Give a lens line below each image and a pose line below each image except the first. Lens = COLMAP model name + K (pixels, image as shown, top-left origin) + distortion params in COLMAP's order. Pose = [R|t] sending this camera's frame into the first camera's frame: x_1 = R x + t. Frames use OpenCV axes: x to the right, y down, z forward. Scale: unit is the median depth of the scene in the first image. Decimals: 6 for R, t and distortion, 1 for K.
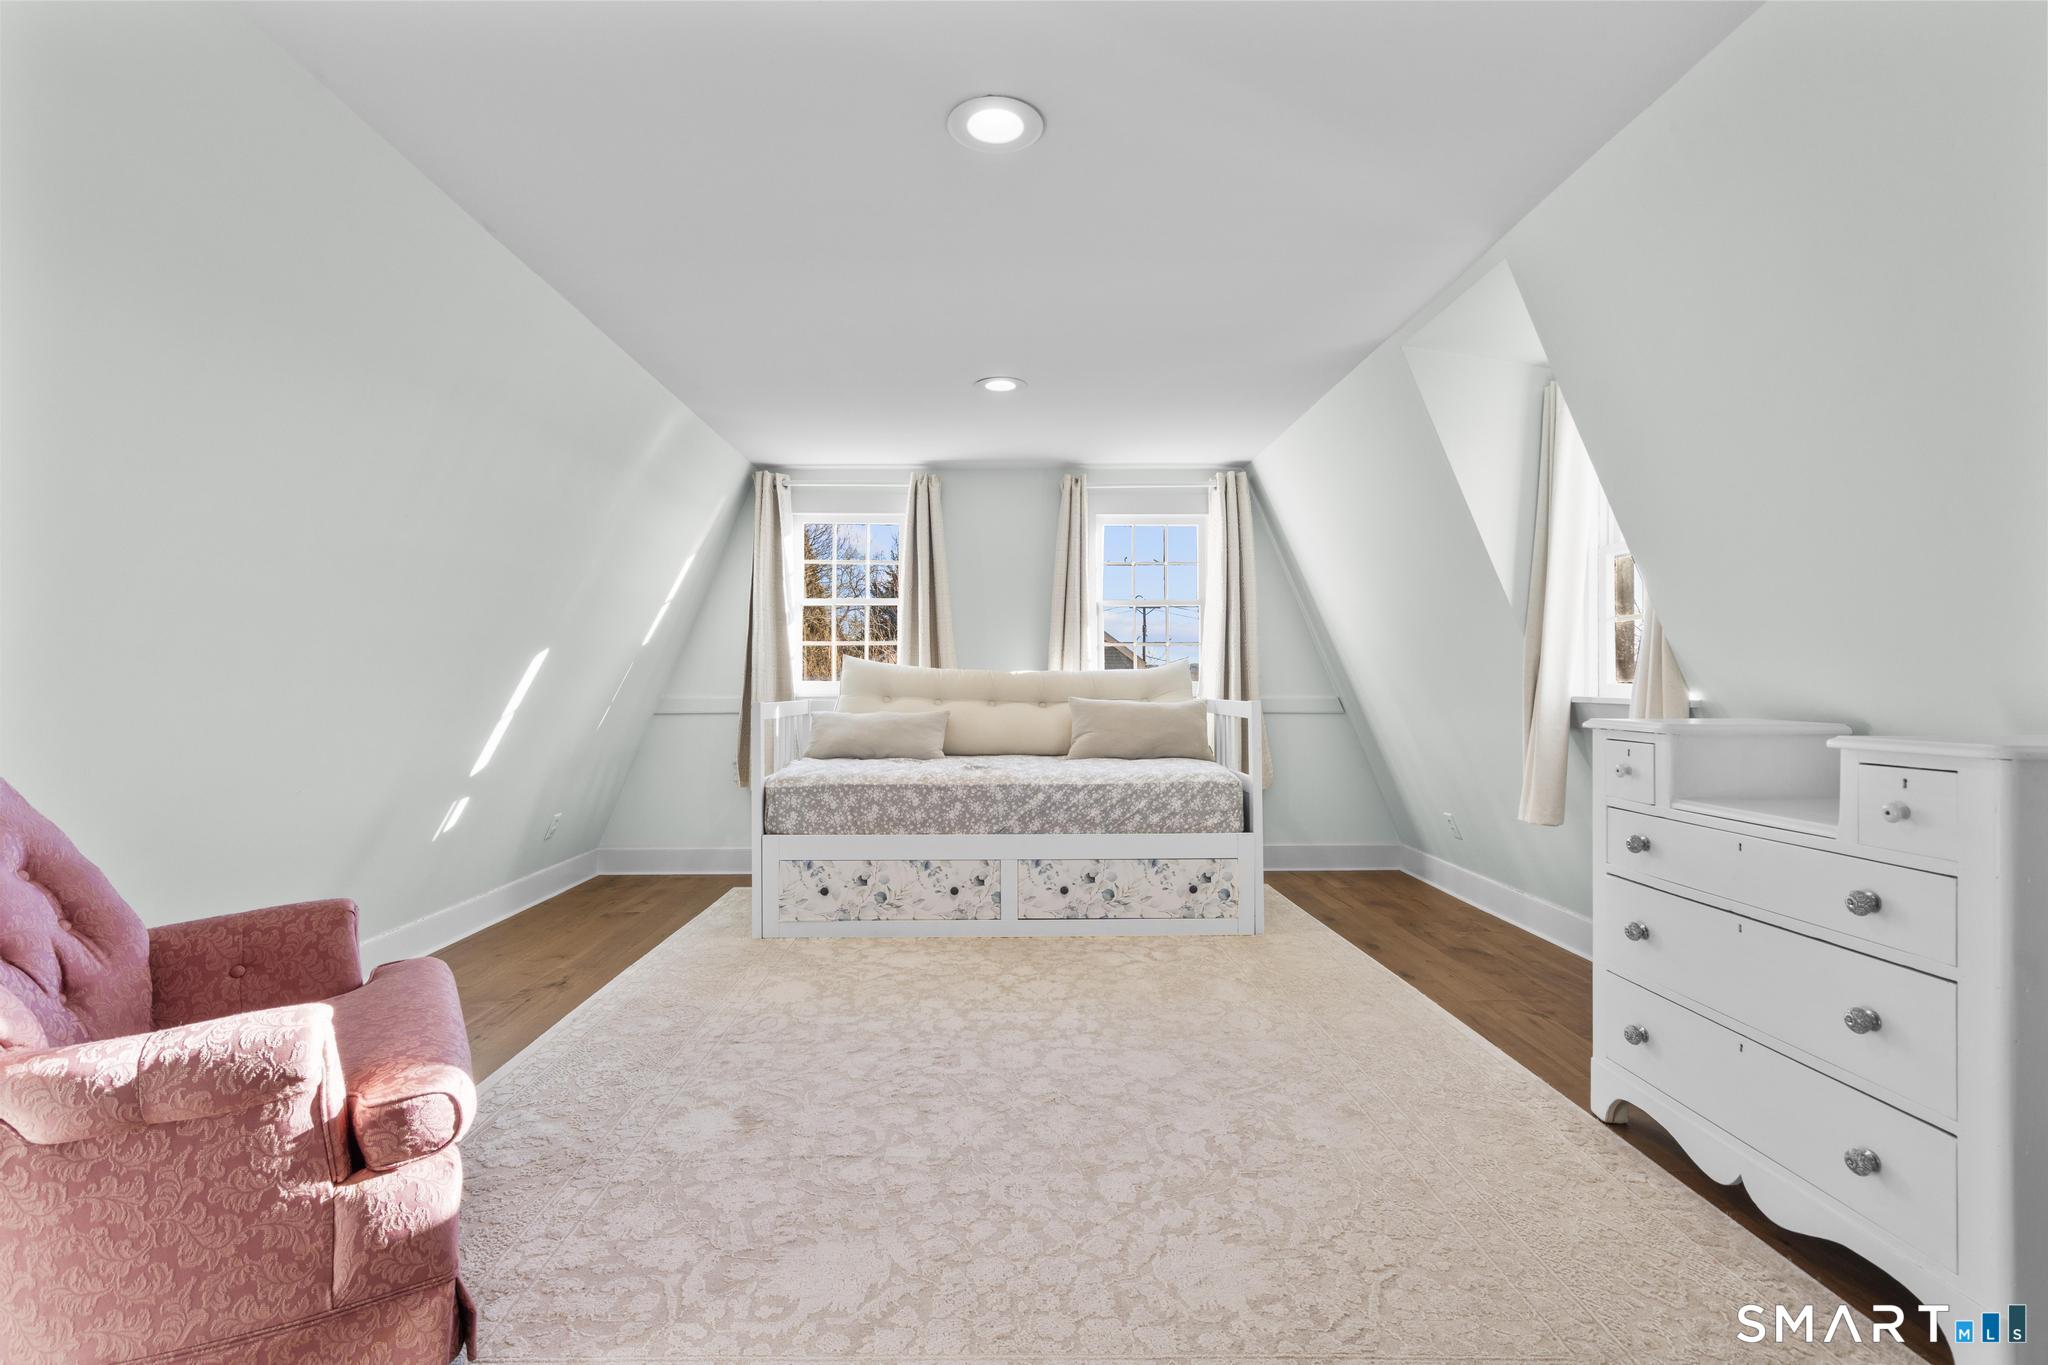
lens RADIAL K [[944.8, 0, 1023.2], [0, 944.8, 688.0], [0, 0, 1]] dist [0.003450, 0.000481]
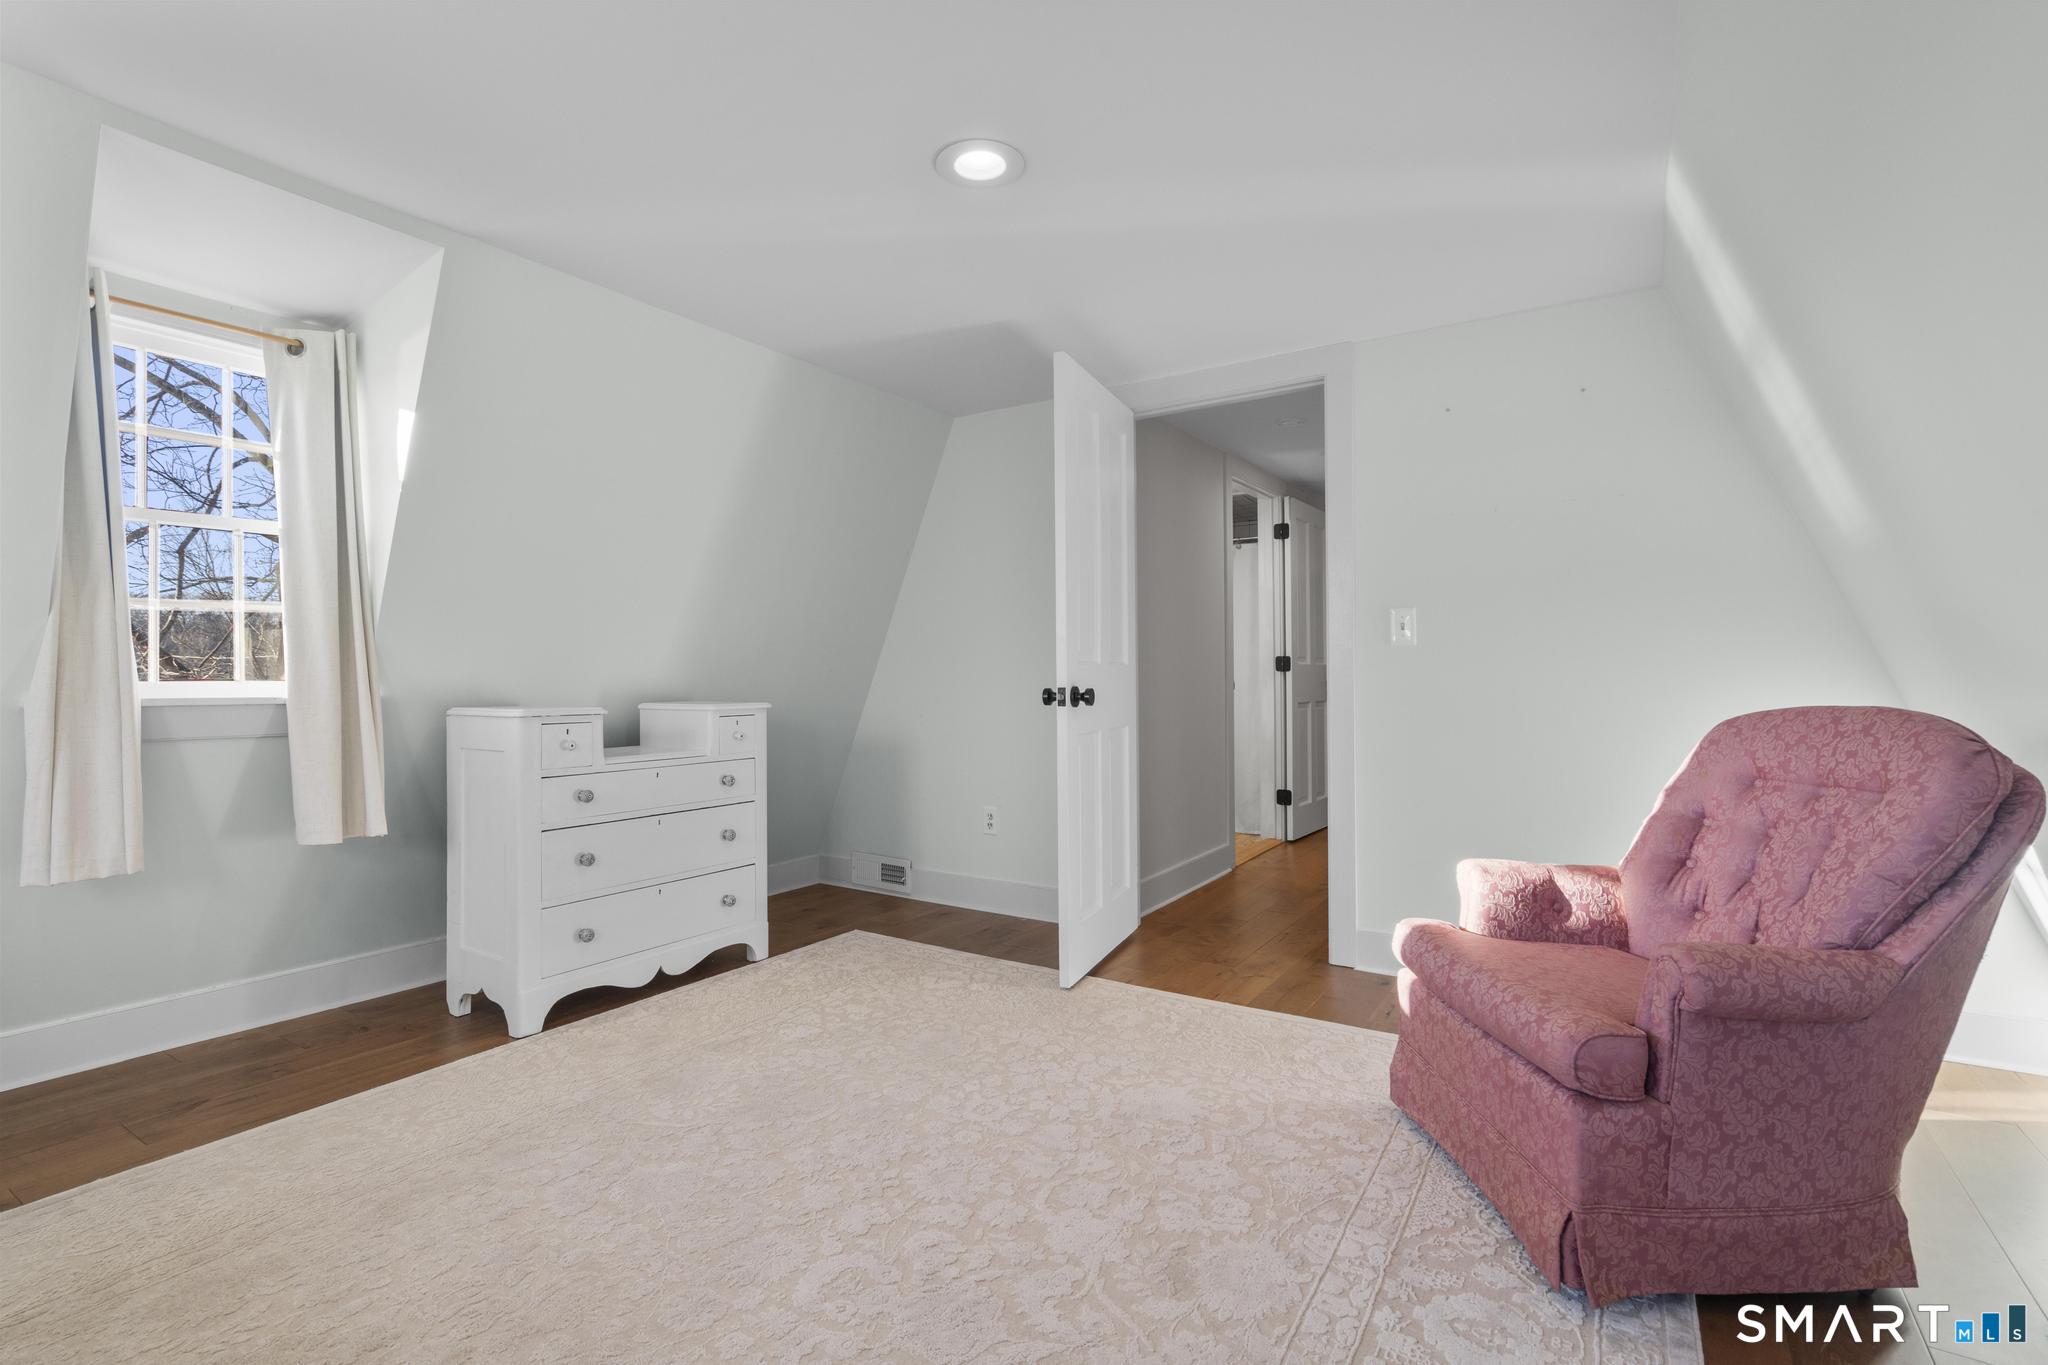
lens RADIAL K [[944.8, 0, 1023.9], [0, 944.8, 686.6], [0, 0, 1]] dist [0.003450, 0.000481]
pose [[-0.830557, 0.003463, 0.556923, -0.750209], [0.008548, 0.999942, 0.006531, 0.004068], [-0.556868, 0.010185, -0.830538, 2.084846]]
